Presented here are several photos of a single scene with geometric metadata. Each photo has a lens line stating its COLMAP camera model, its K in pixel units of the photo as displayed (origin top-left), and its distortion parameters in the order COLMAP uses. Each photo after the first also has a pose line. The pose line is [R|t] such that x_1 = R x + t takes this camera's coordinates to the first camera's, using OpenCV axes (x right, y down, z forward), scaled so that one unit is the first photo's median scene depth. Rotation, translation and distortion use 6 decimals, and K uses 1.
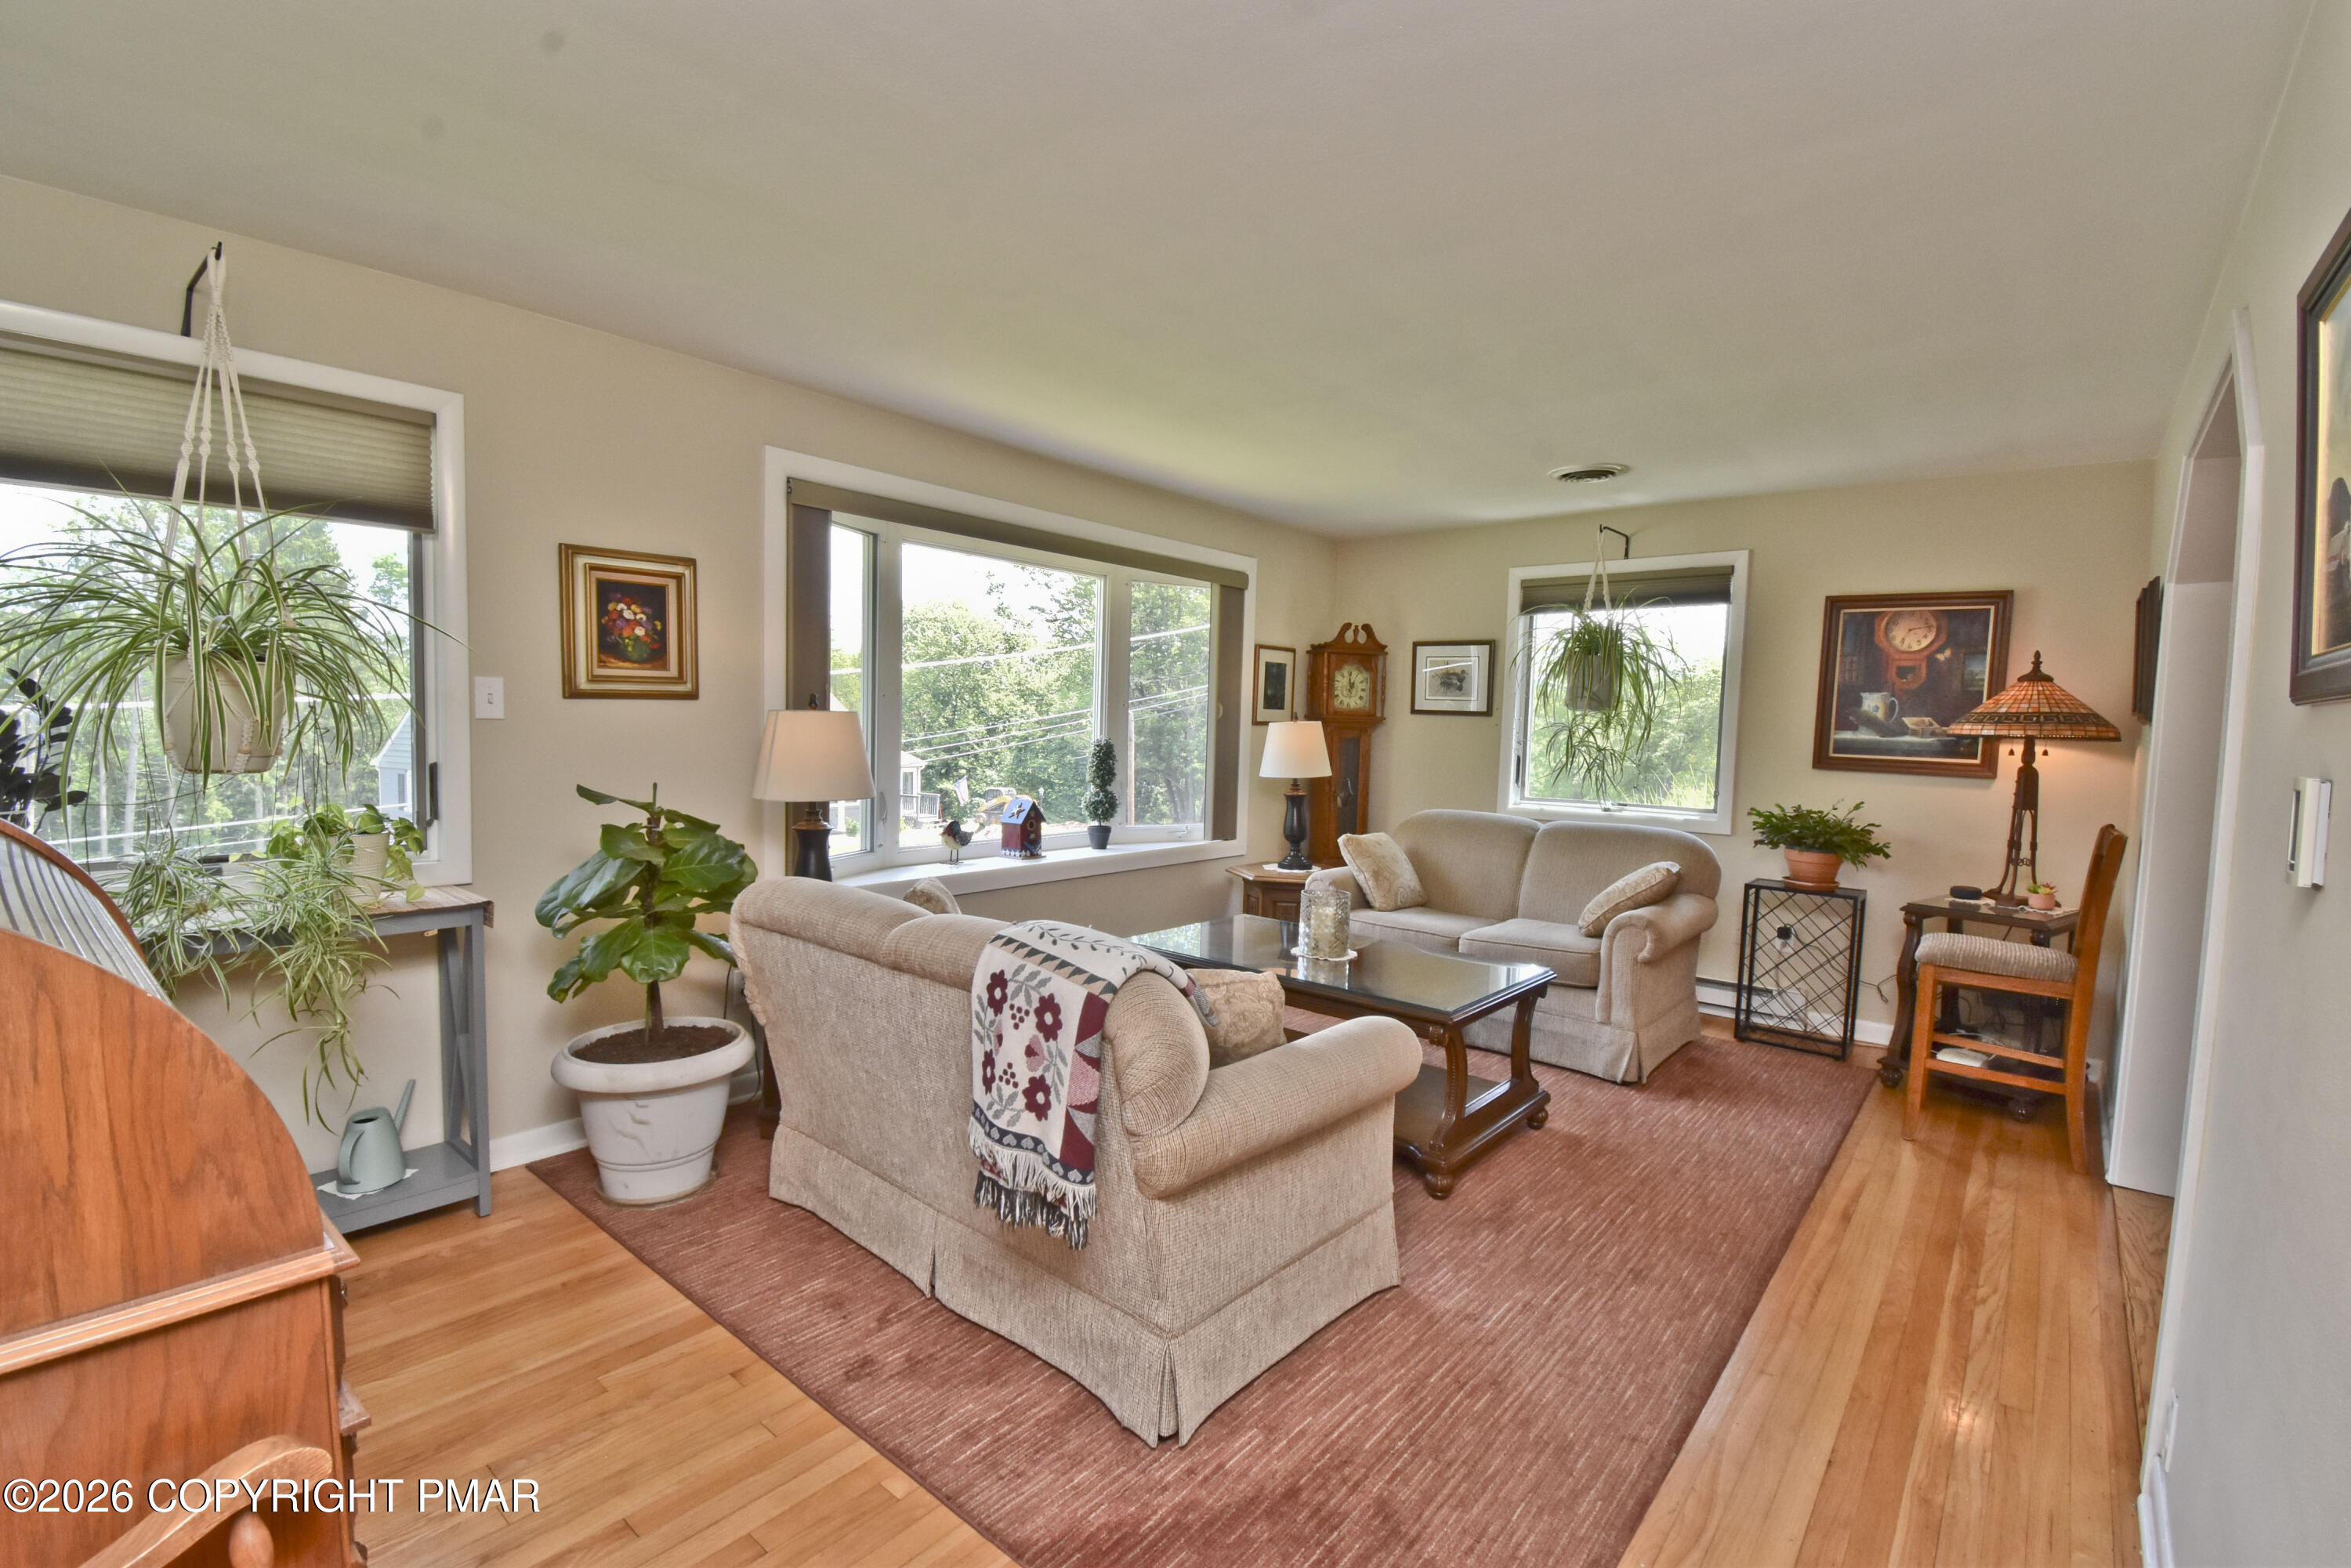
lens RADIAL K [[1041.3, 0, 1173.6], [0, 1041.3, 798.0], [0, 0, 1]] dist [0.016071, -0.022485]
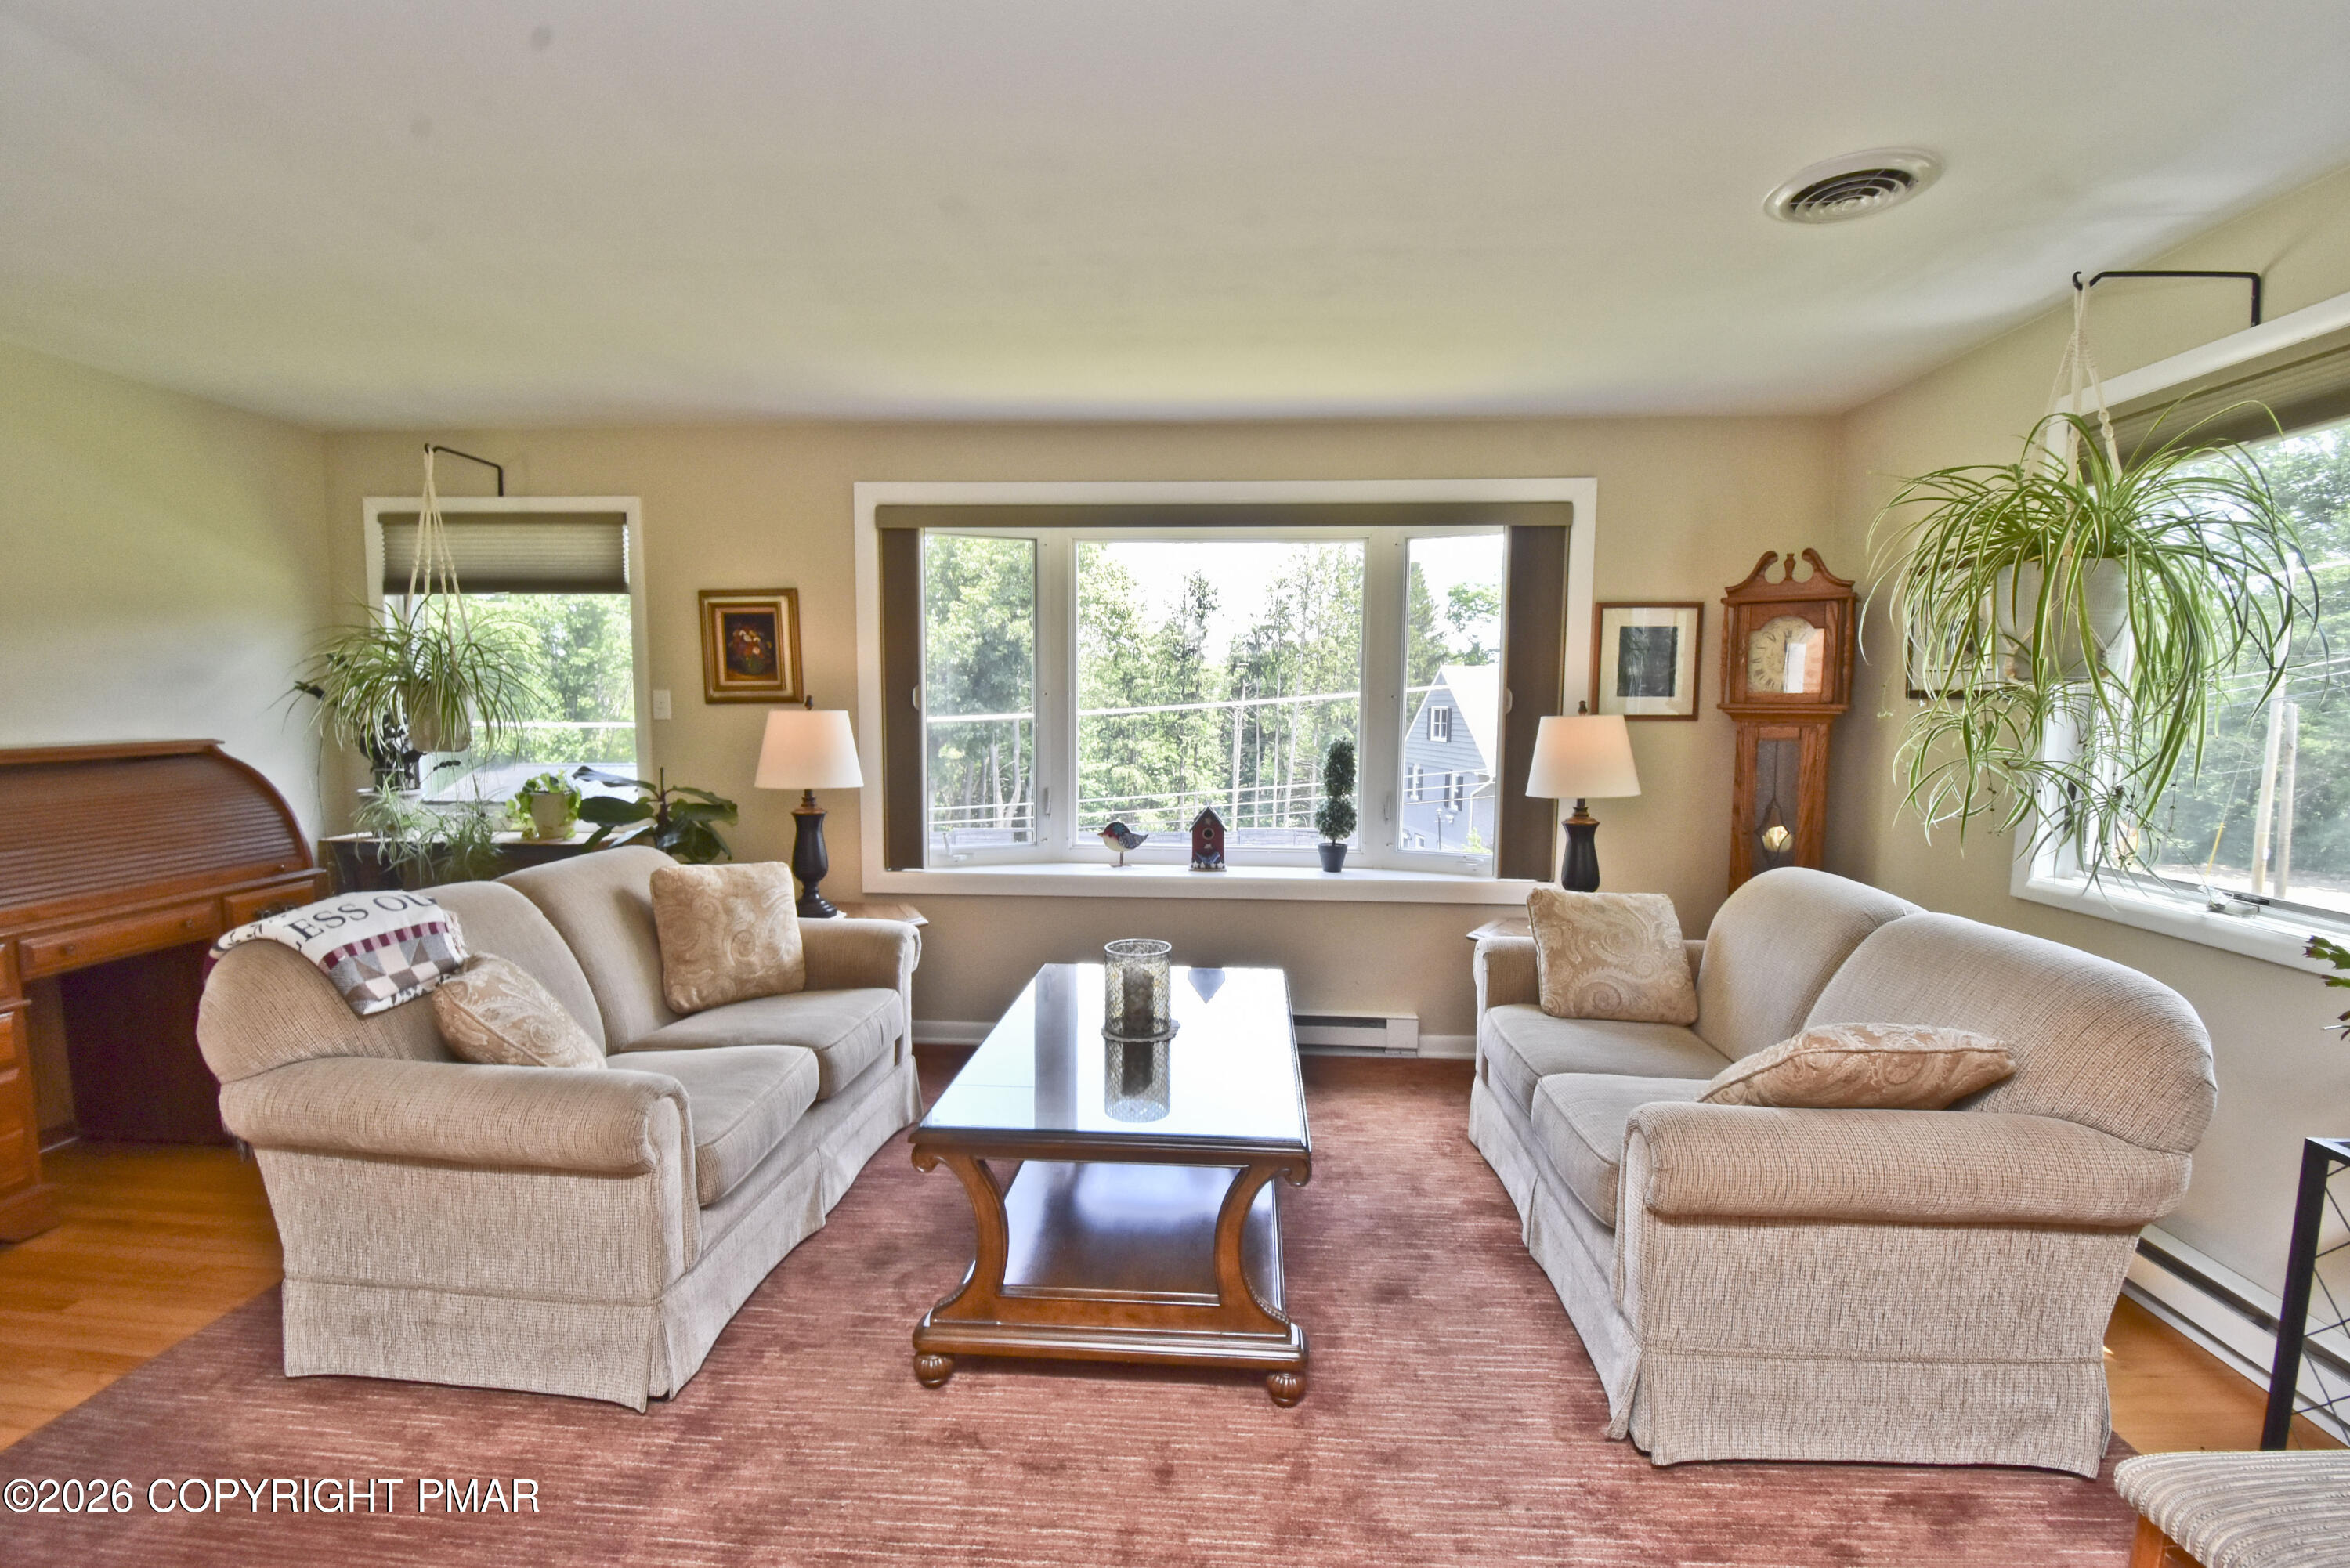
lens RADIAL K [[1056.7, 0, 1183.8], [0, 1056.7, 793.7], [0, 0, 1]] dist [0.000126, -0.000877]
pose [[0.602619, 0.046771, -0.796657, 0.600897], [-0.052193, 0.998454, 0.019137, -0.025998], [0.796321, 0.030047, 0.604128, 0.455483]]
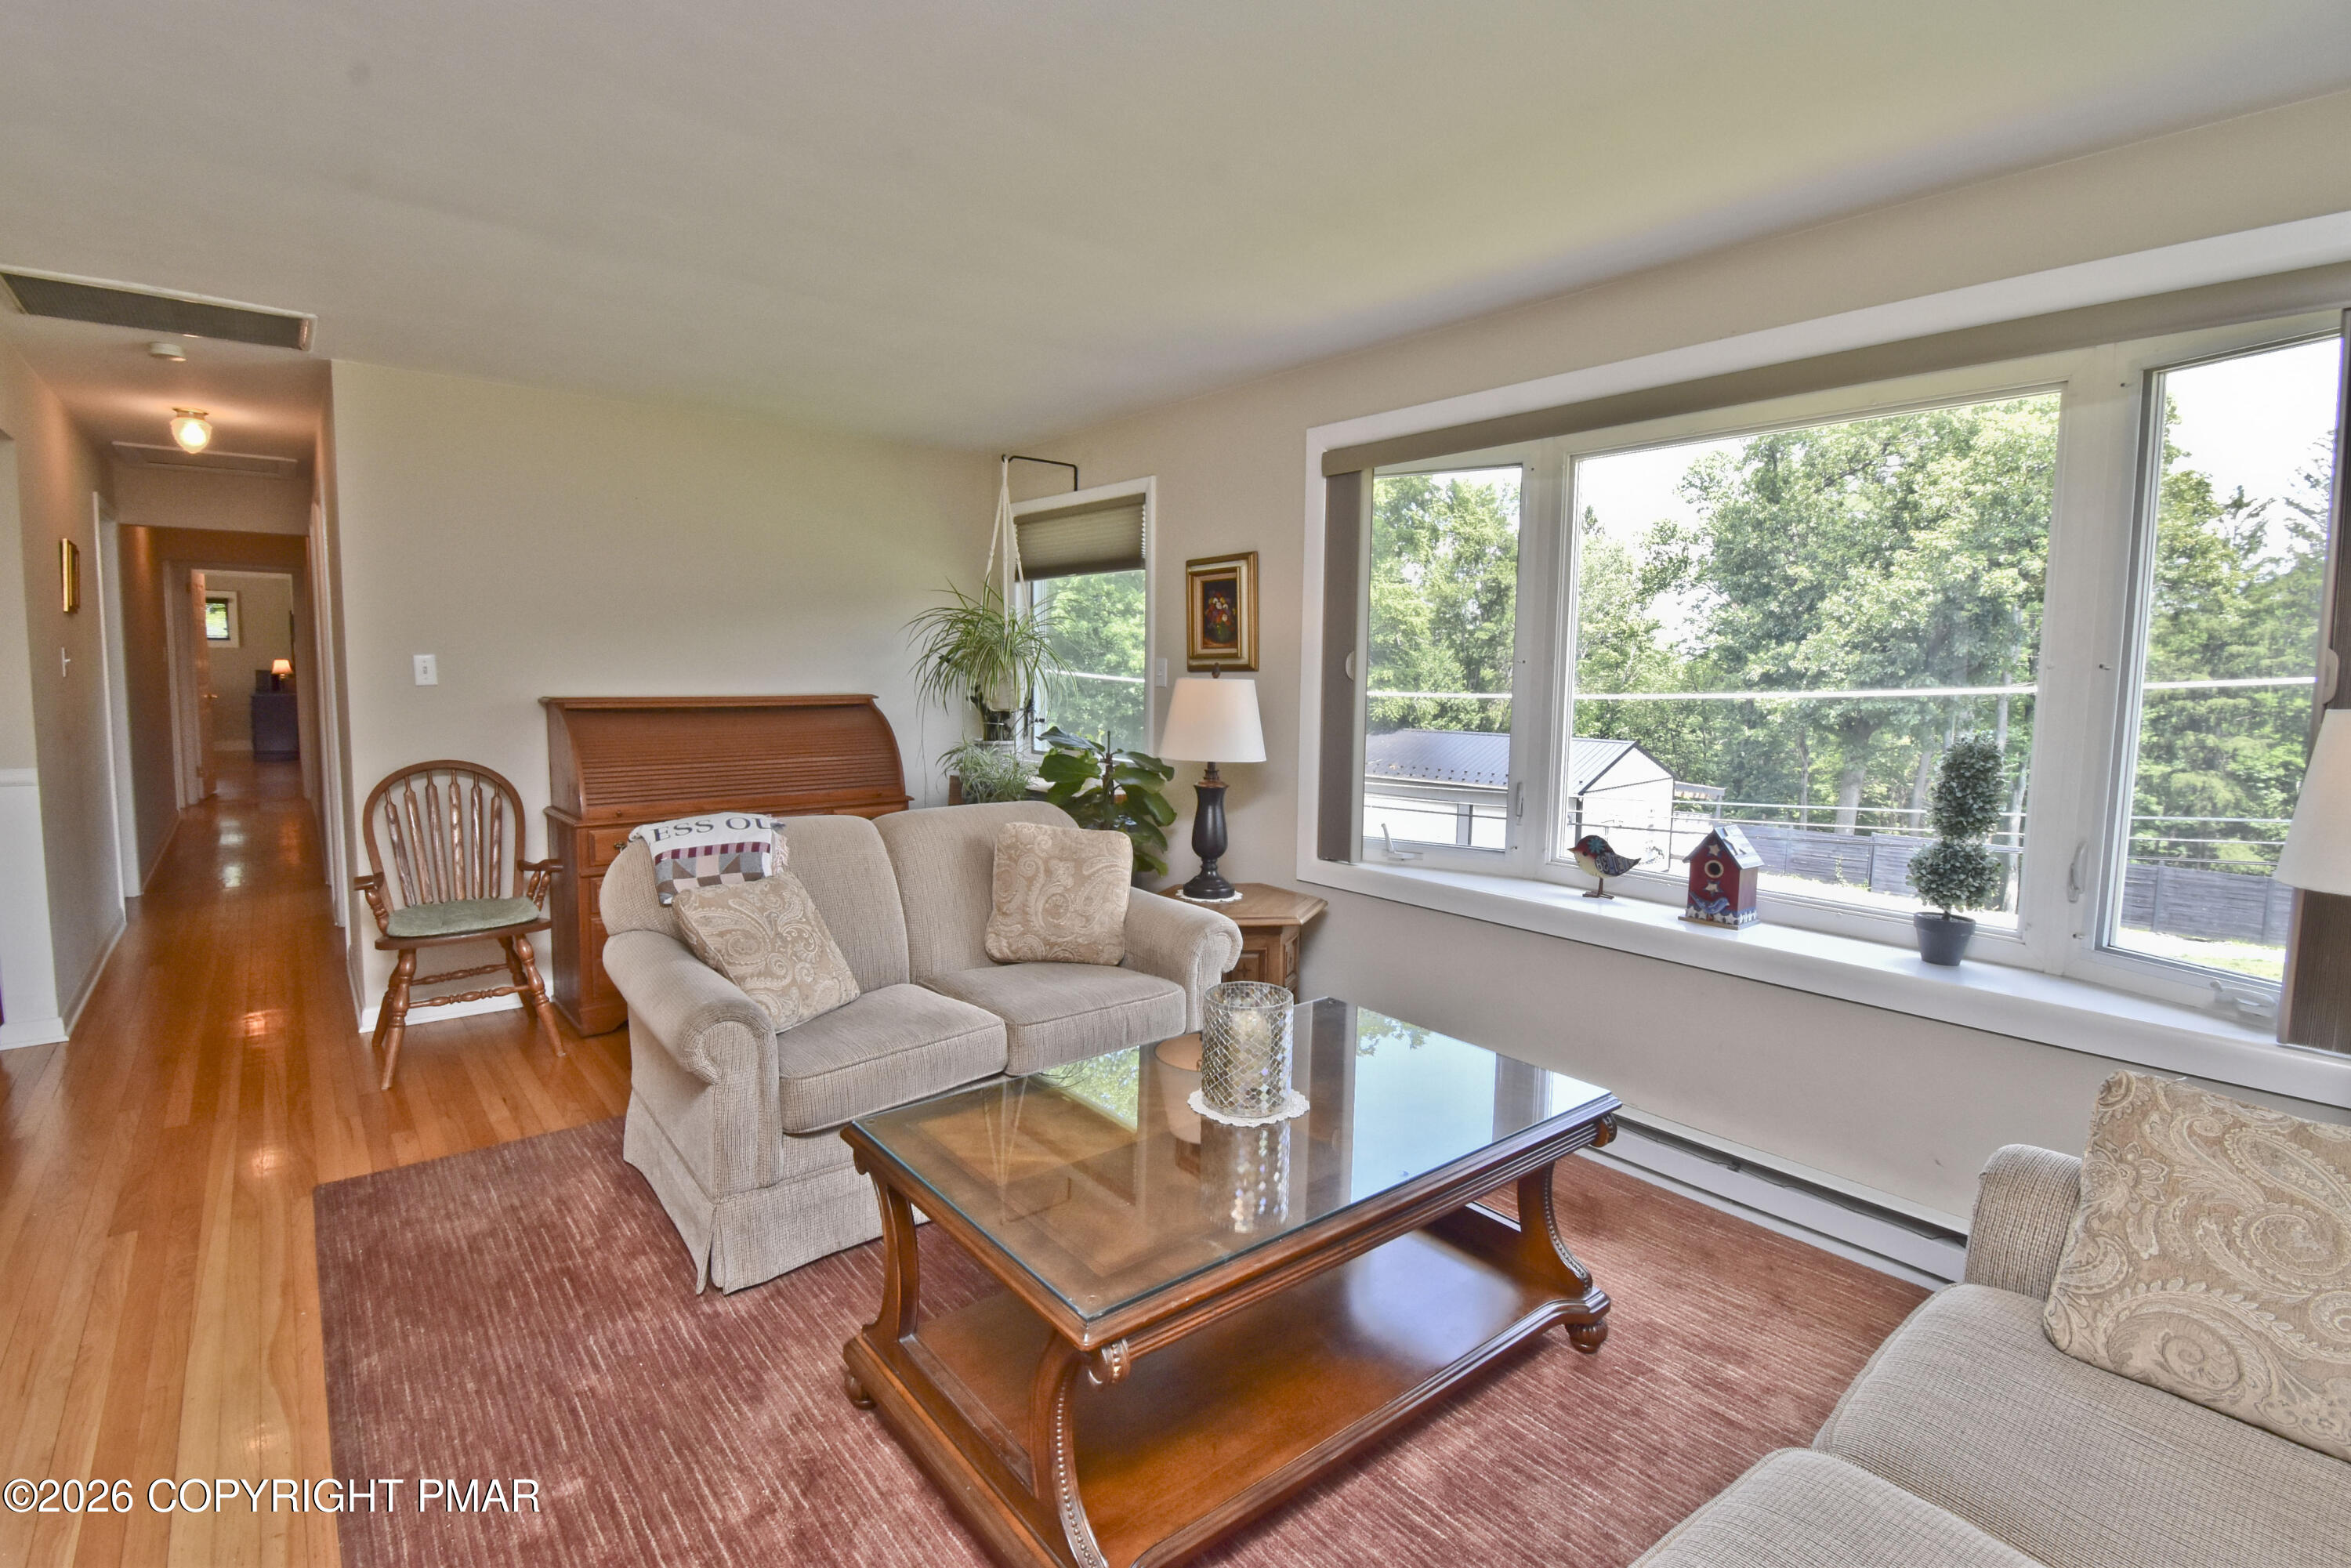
lens RADIAL K [[1087.2, 0, 1126.8], [0, 1087.2, 762.9], [0, 0, 1]] dist [0.019437, -0.025880]
pose [[-0.205088, 0.058724, -0.976980, 0.572107], [-0.091946, 0.992628, 0.078966, -0.056187], [0.974415, 0.106025, -0.198177, 0.827873]]
